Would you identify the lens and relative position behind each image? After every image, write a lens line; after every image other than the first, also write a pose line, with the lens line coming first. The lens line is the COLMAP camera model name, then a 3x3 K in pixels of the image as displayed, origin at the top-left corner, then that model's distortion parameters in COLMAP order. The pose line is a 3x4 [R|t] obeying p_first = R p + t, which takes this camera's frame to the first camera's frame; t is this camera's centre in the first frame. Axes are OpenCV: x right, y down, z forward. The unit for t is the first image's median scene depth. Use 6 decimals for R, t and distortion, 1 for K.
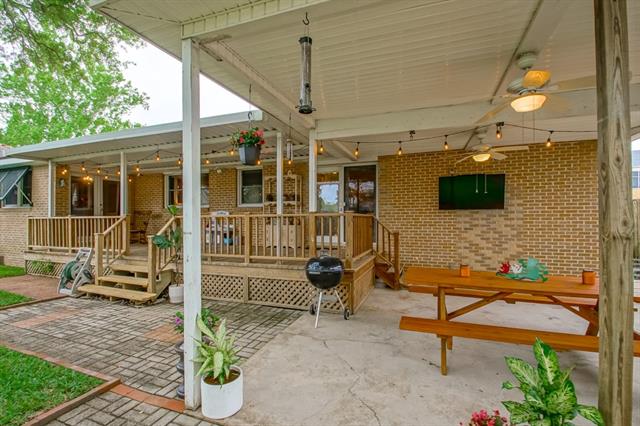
lens RADIAL K [[298.2, 0, 319.1], [0, 298.2, 215.6], [0, 0, 1]] dist [-0.020732, -0.001177]
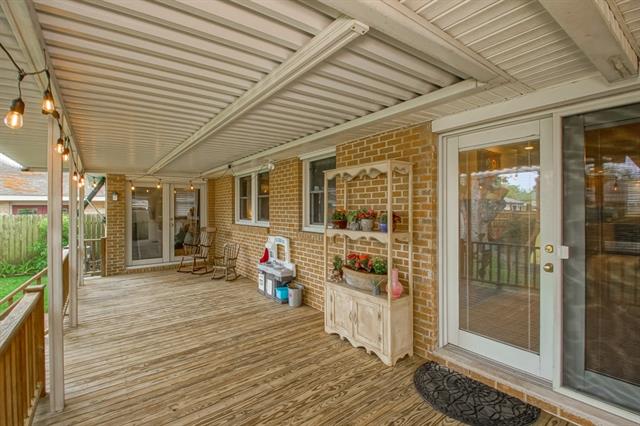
lens RADIAL K [[298.2, 0, 319.7], [0, 298.2, 211.9], [0, 0, 1]] dist [-0.020732, -0.001177]
pose [[0.840170, 0.001563, -0.542321, 0.040355], [0.004270, 0.999946, 0.009497, -0.072046], [0.542307, -0.010295, 0.840118, 0.628427]]
